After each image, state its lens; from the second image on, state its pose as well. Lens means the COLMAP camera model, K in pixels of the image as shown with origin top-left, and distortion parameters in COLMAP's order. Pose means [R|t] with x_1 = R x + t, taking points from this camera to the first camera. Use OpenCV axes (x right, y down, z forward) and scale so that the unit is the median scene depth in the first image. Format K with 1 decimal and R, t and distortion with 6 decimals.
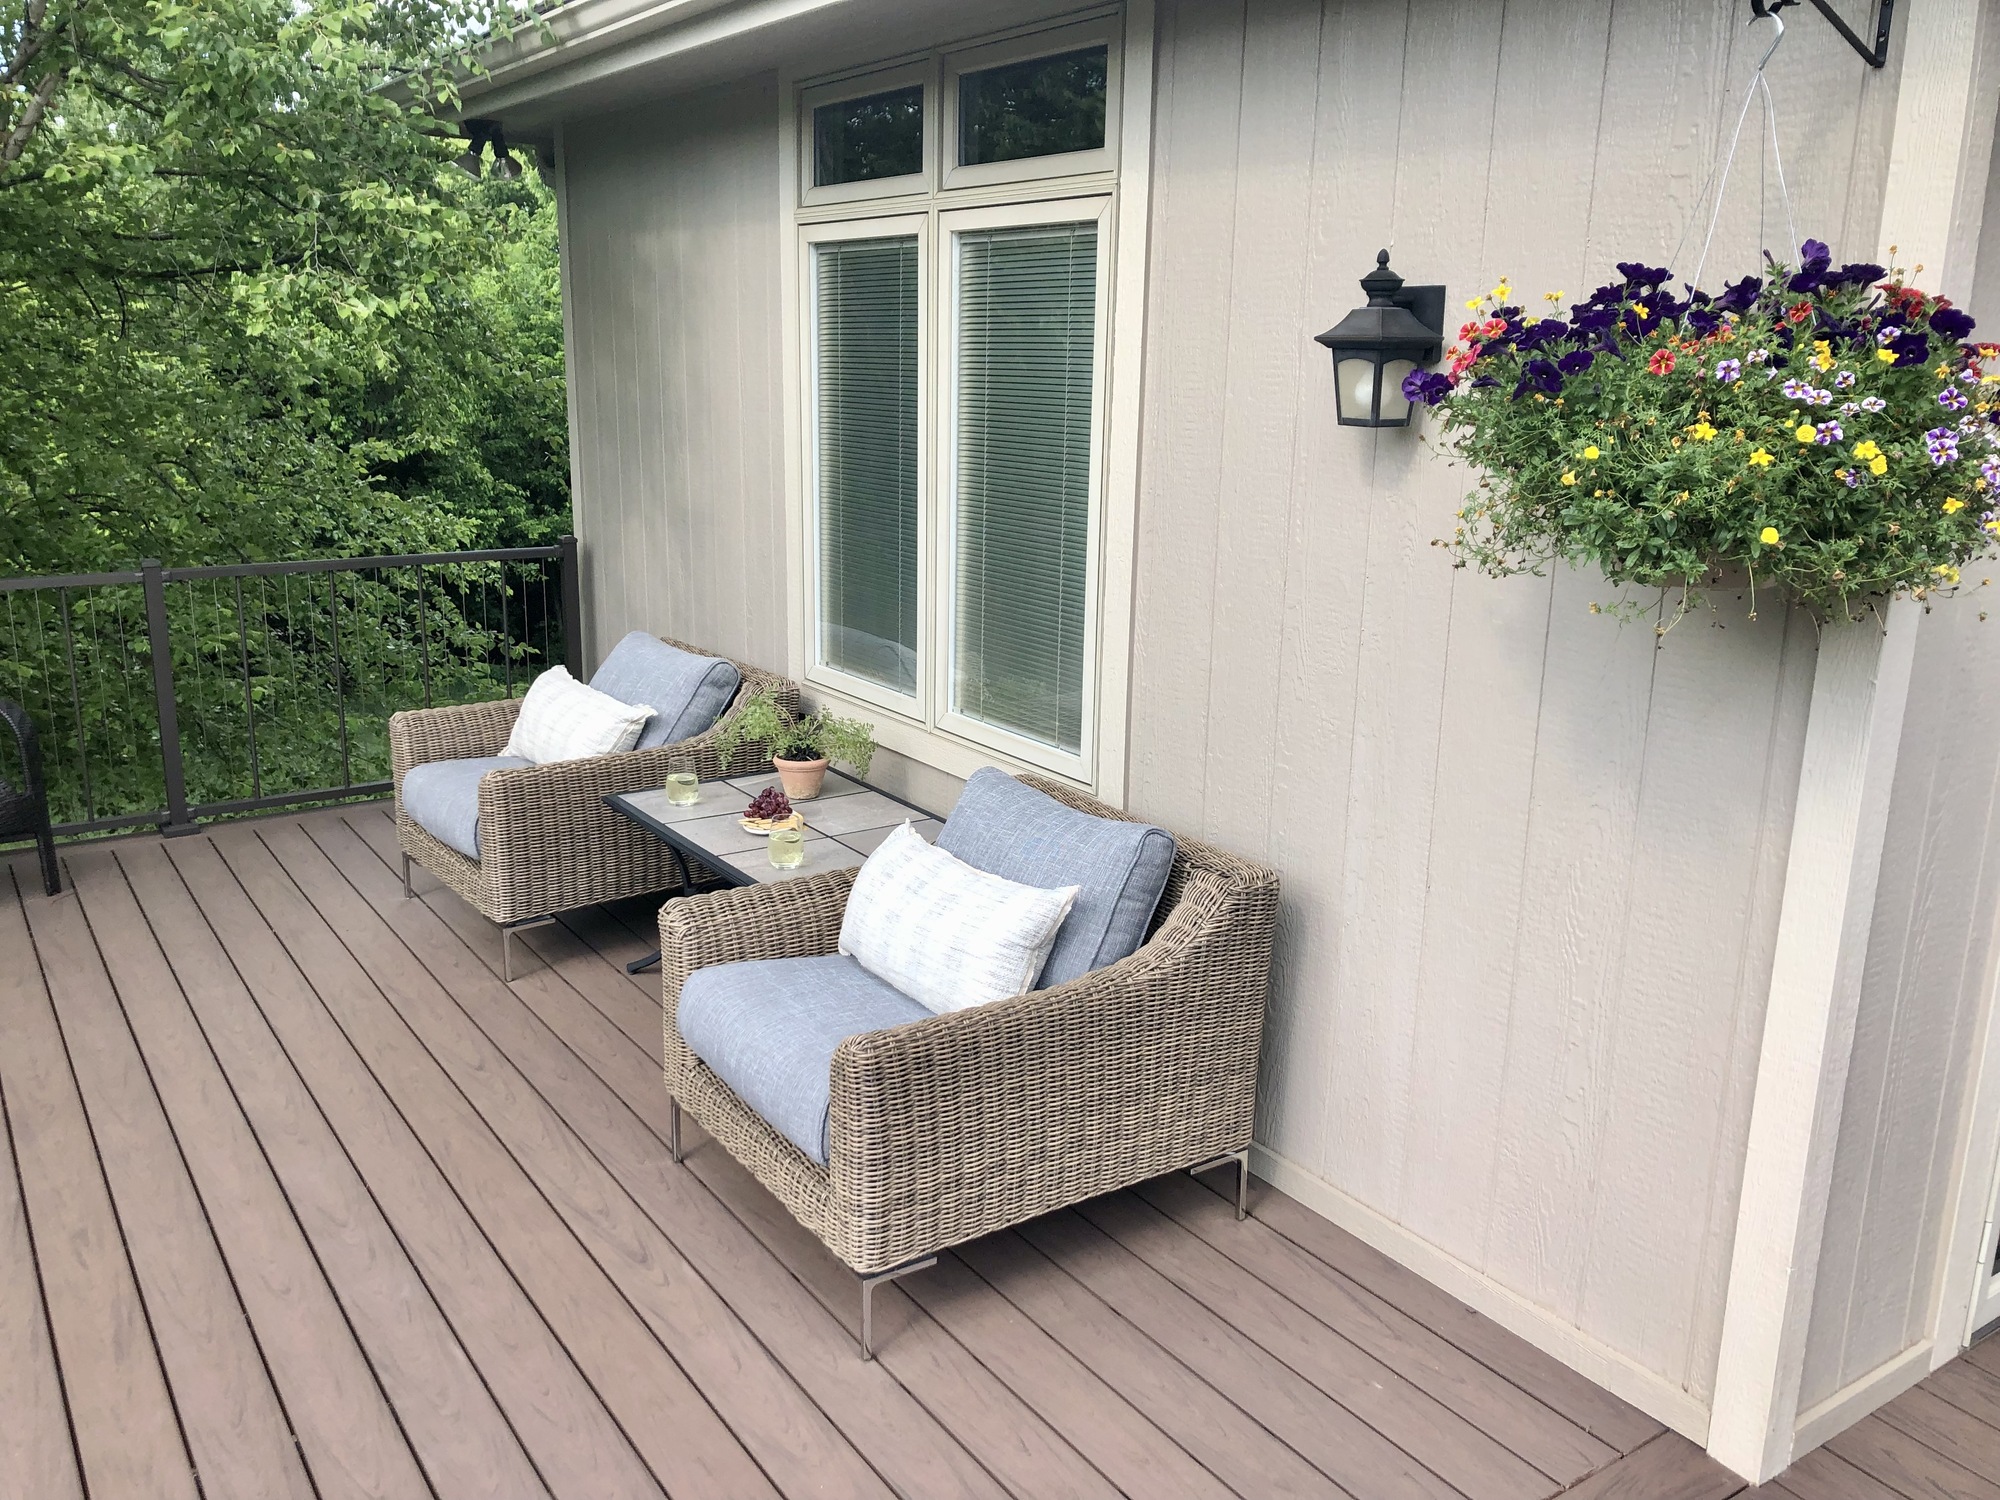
lens RADIAL K [[1644.1, 0, 987.7], [0, 1644.1, 718.6], [0, 0, 1]] dist [0.021497, -0.002788]
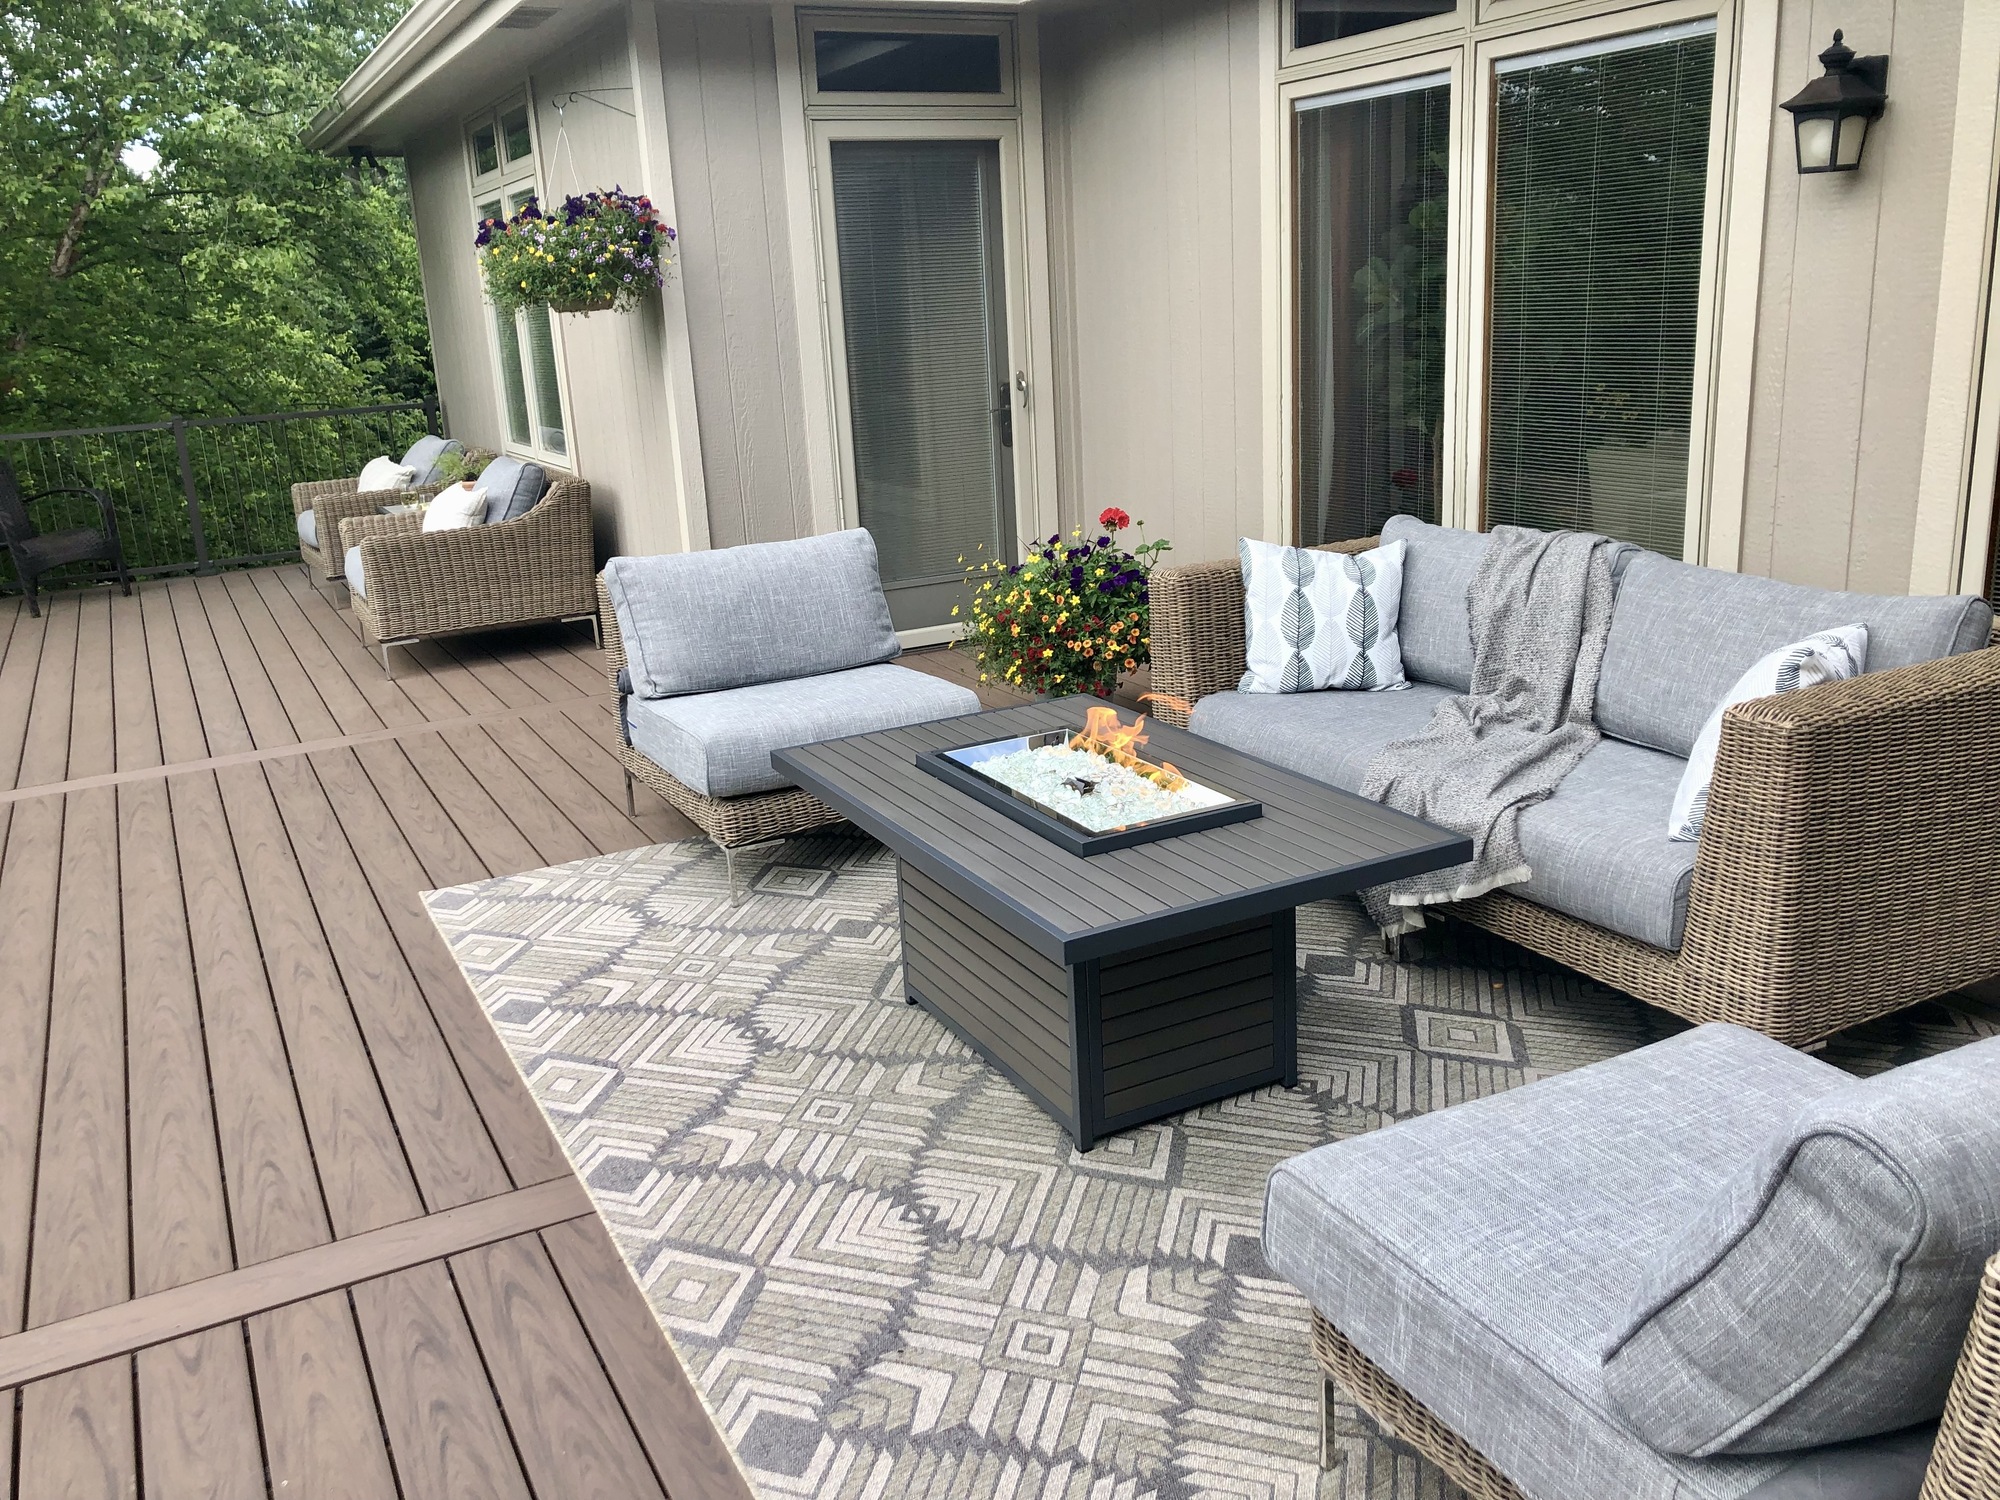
lens RADIAL K [[1641.0, 0, 1001.6], [0, 1641.0, 730.0], [0, 0, 1]] dist [0.035136, -0.007398]
pose [[0.991863, -0.037176, -0.121758, 0.931055], [0.041538, 0.998576, 0.033480, 0.355824], [0.120340, -0.038265, 0.991995, -1.071381]]
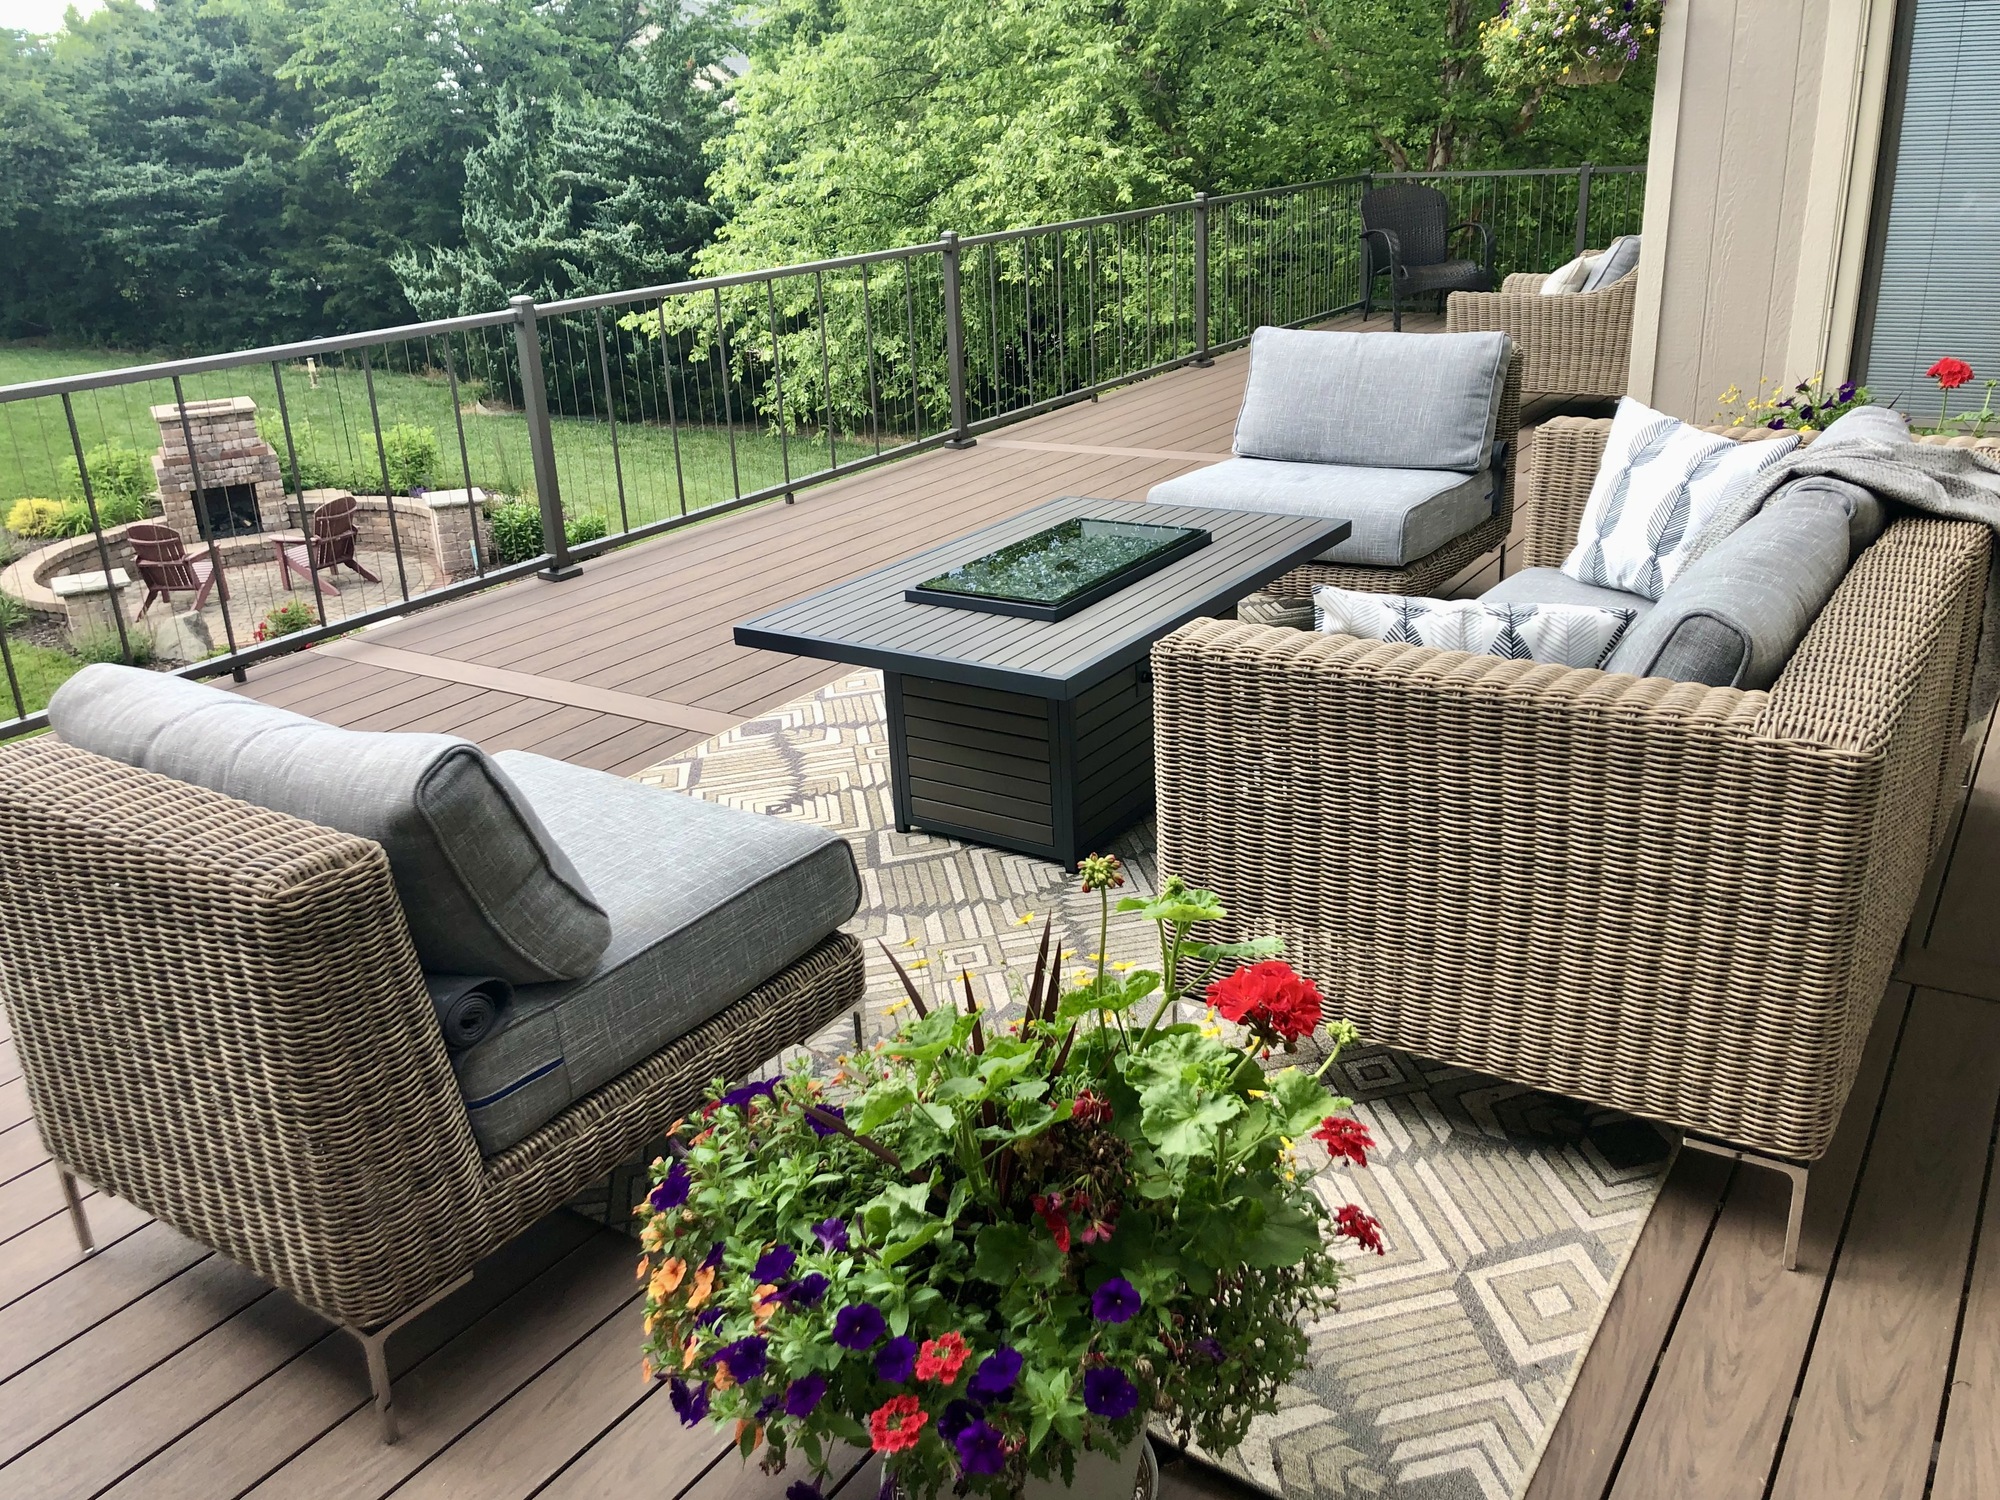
lens RADIAL K [[1679.1, 0, 985.9], [0, 1679.1, 726.0], [0, 0, 1]] dist [0.018568, 0.007778]
pose [[0.378477, 0.285397, -0.880513, 1.827817], [-0.158480, 0.957212, 0.242136, 0.264506], [0.911942, 0.047901, 0.407513, -0.625012]]
